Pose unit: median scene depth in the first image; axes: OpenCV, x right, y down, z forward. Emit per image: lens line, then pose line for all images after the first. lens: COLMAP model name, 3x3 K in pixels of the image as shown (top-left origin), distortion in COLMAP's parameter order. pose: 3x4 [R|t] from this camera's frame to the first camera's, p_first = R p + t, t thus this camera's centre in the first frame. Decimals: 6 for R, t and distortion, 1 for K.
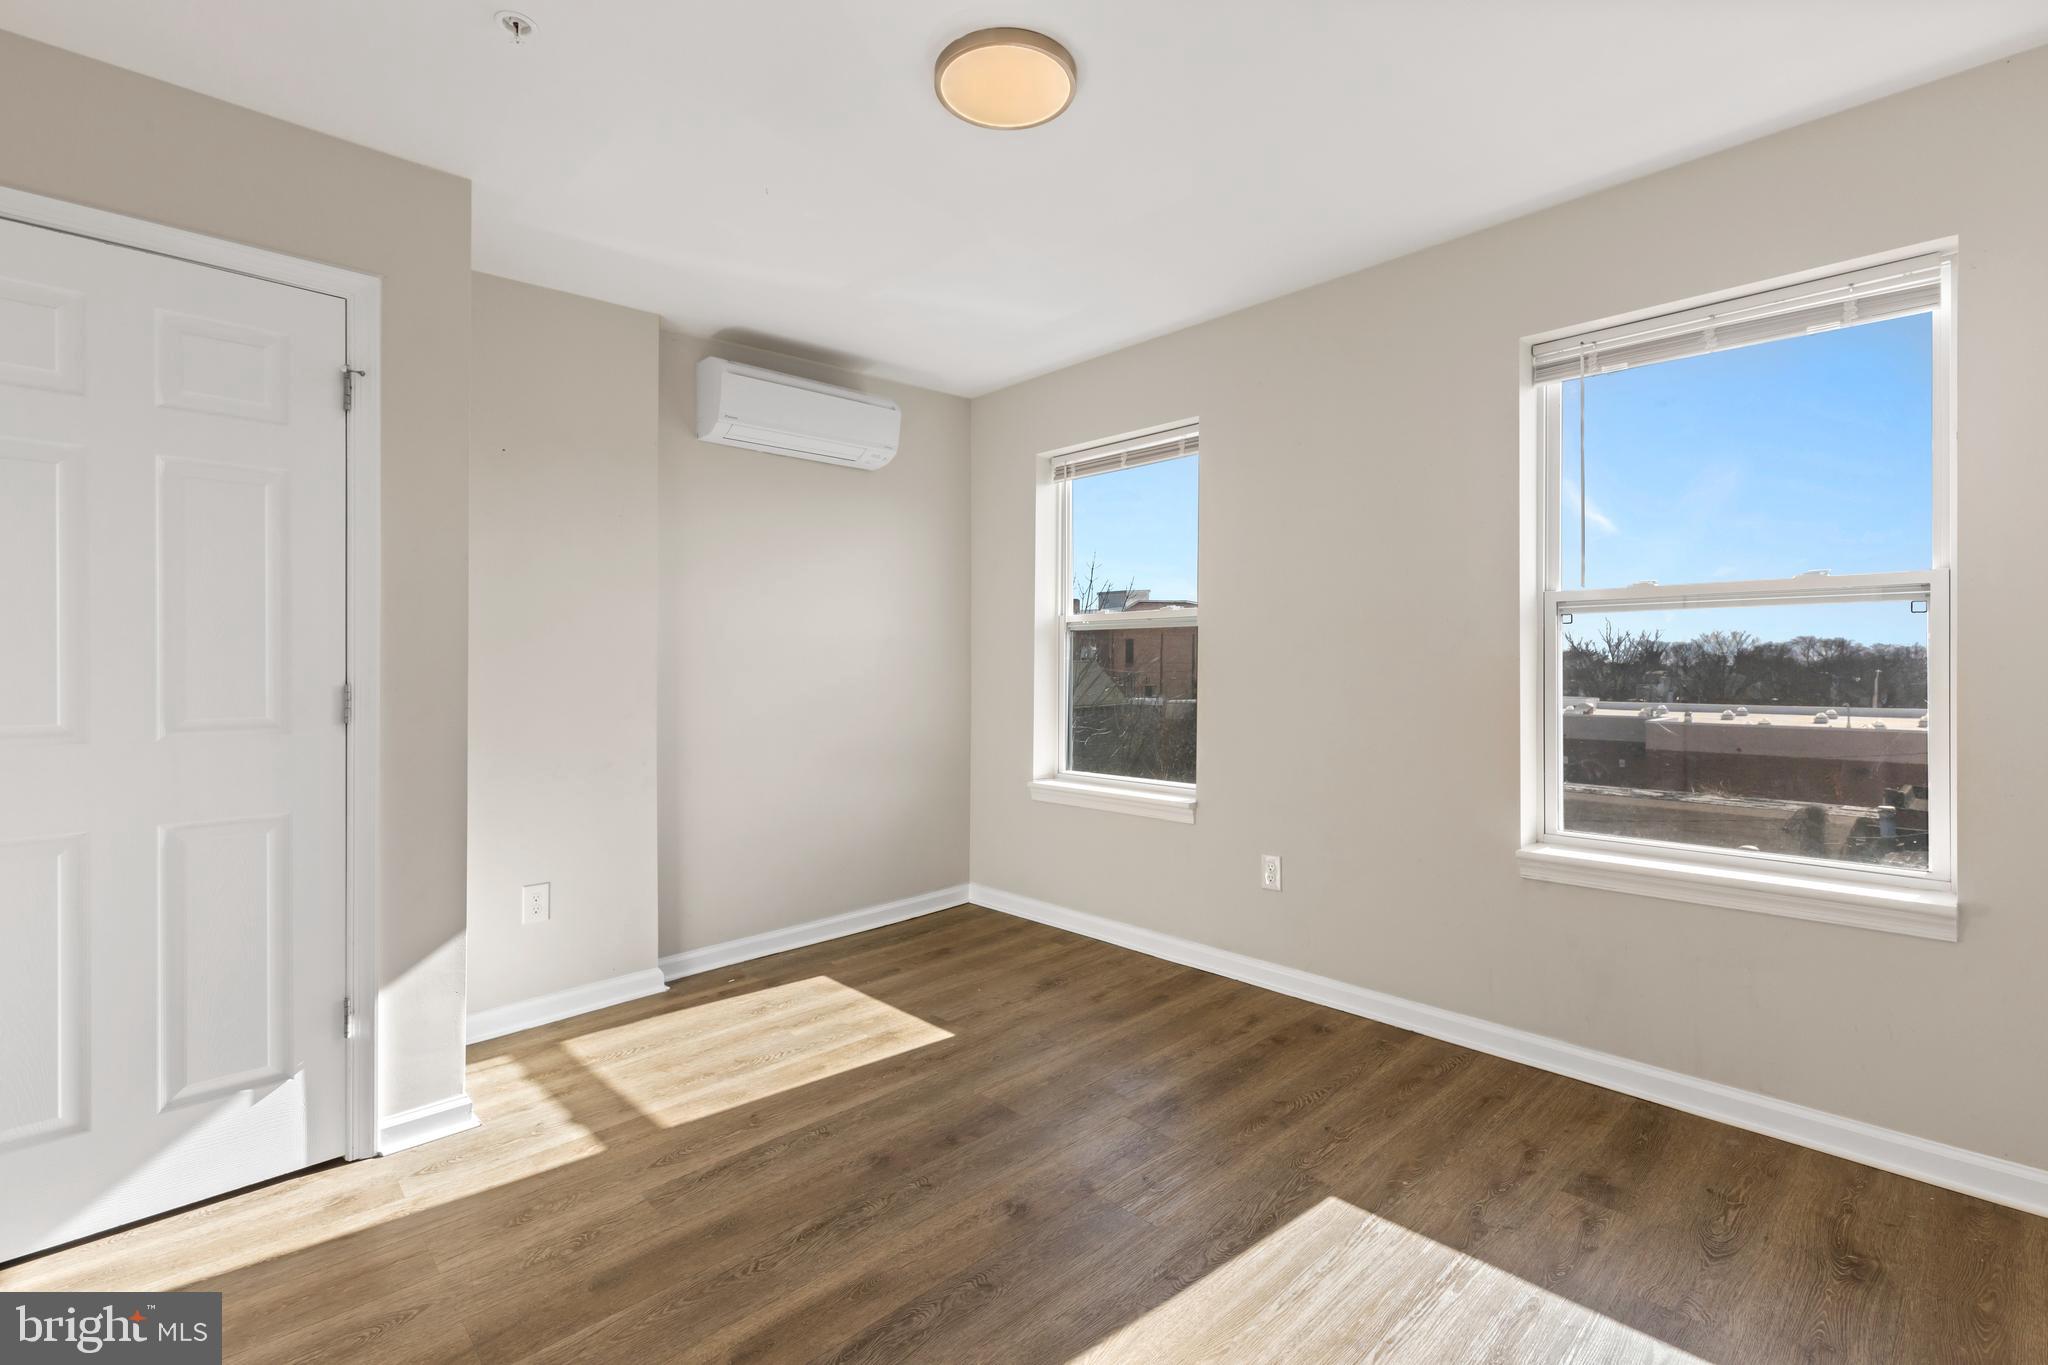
lens RADIAL K [[930.3, 0, 1031.7], [0, 930.3, 675.7], [0, 0, 1]] dist [0.003381, 0.001632]
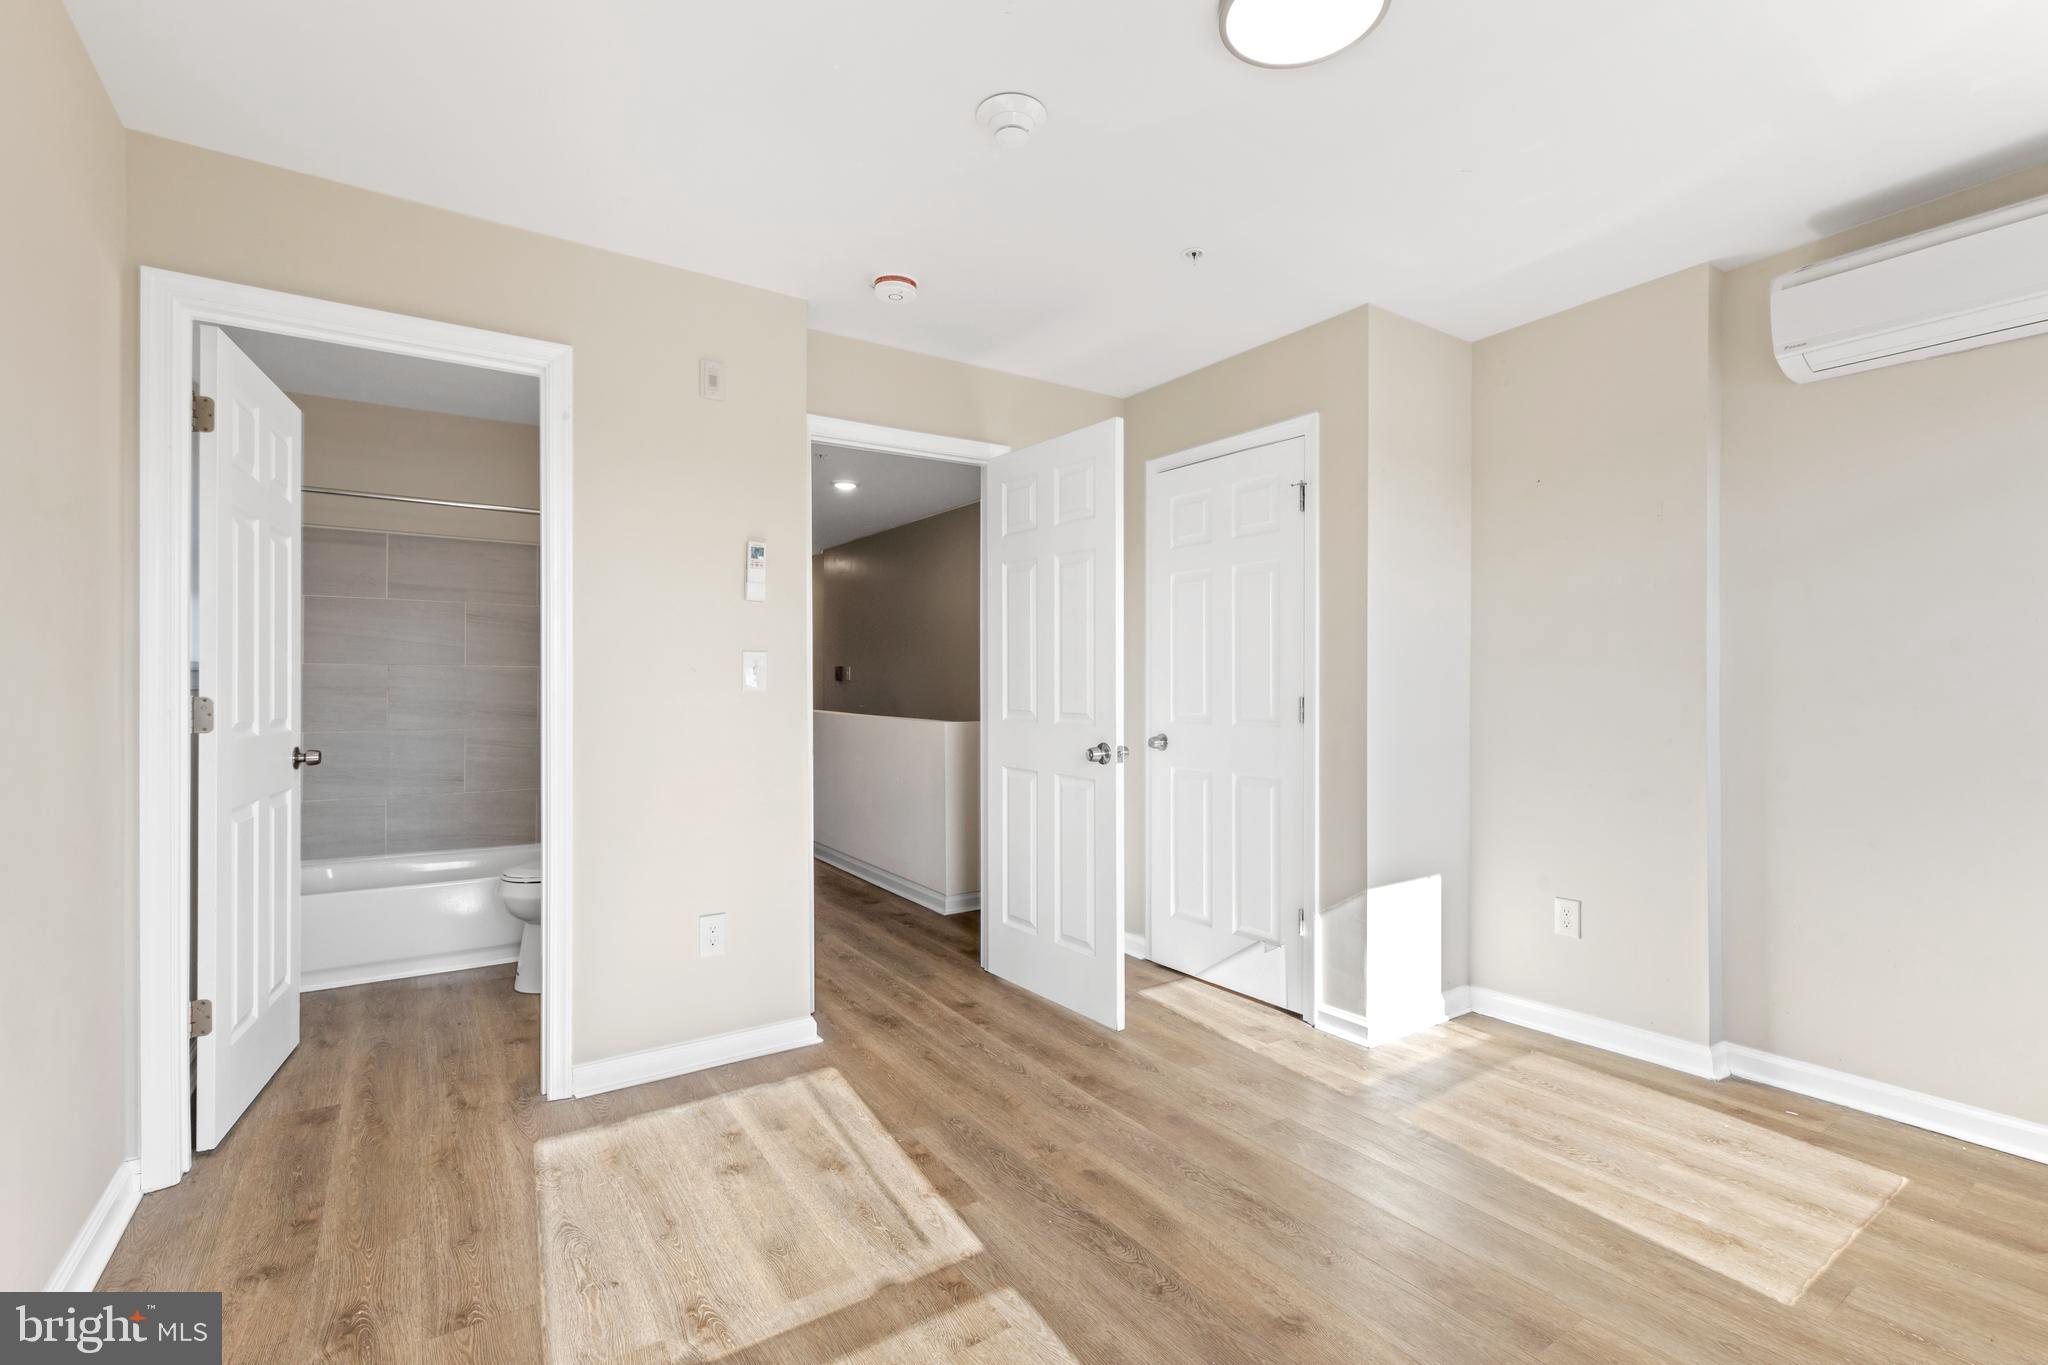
lens RADIAL K [[930.3, 0, 1020.5], [0, 930.3, 673.5], [0, 0, 1]] dist [0.003381, 0.001632]
pose [[-0.185455, -0.007485, -0.982624, 0.630296], [-0.008904, 0.999943, -0.005937, -0.009928], [0.982612, 0.007649, -0.185511, 0.658690]]
